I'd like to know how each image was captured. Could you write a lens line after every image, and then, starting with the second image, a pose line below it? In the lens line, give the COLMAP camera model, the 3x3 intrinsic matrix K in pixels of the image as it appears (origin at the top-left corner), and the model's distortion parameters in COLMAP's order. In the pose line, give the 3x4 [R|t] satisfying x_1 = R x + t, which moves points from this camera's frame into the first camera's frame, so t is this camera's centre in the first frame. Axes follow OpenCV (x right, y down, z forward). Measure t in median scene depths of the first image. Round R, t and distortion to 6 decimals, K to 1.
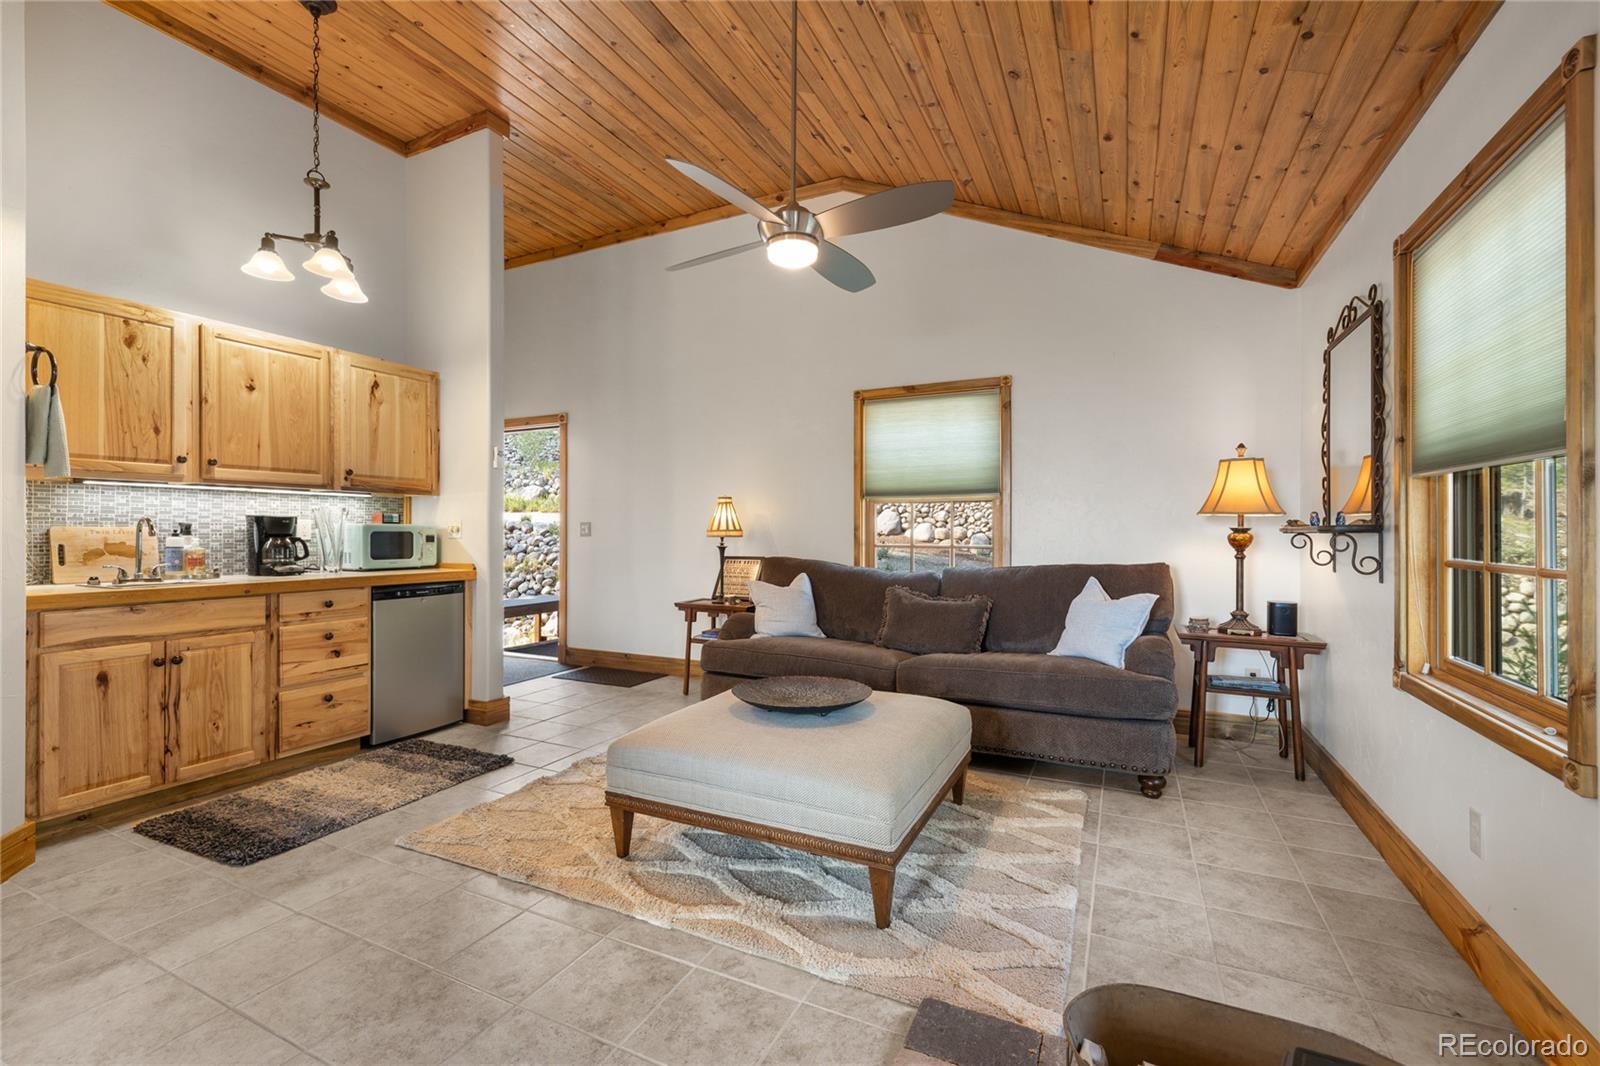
lens RADIAL K [[677.0, 0, 795.8], [0, 677.0, 534.6], [0, 0, 1]] dist [-0.000465, -0.000092]
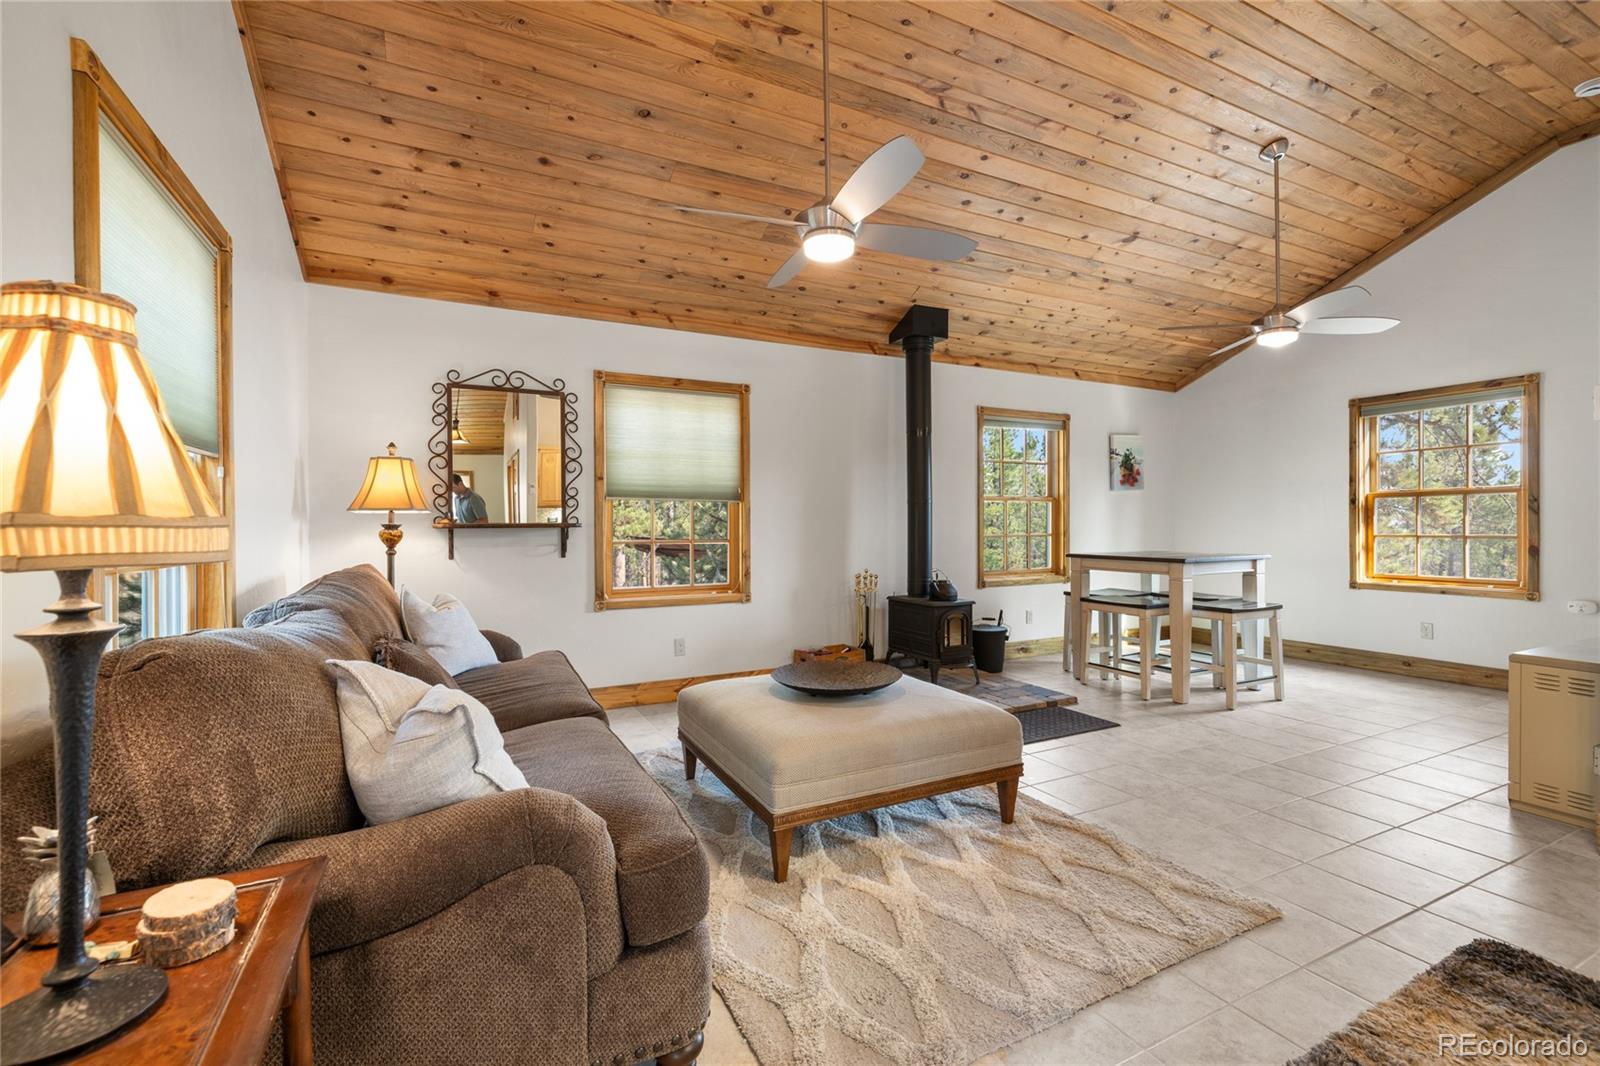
lens RADIAL K [[677.0, 0, 798.5], [0, 677.0, 525.5], [0, 0, 1]] dist [-0.000465, -0.000092]
pose [[-0.787289, 0.008072, 0.616532, -0.464793], [0.010445, 0.999945, 0.000246, -0.002041], [-0.616496, 0.006633, -0.787330, 1.430850]]
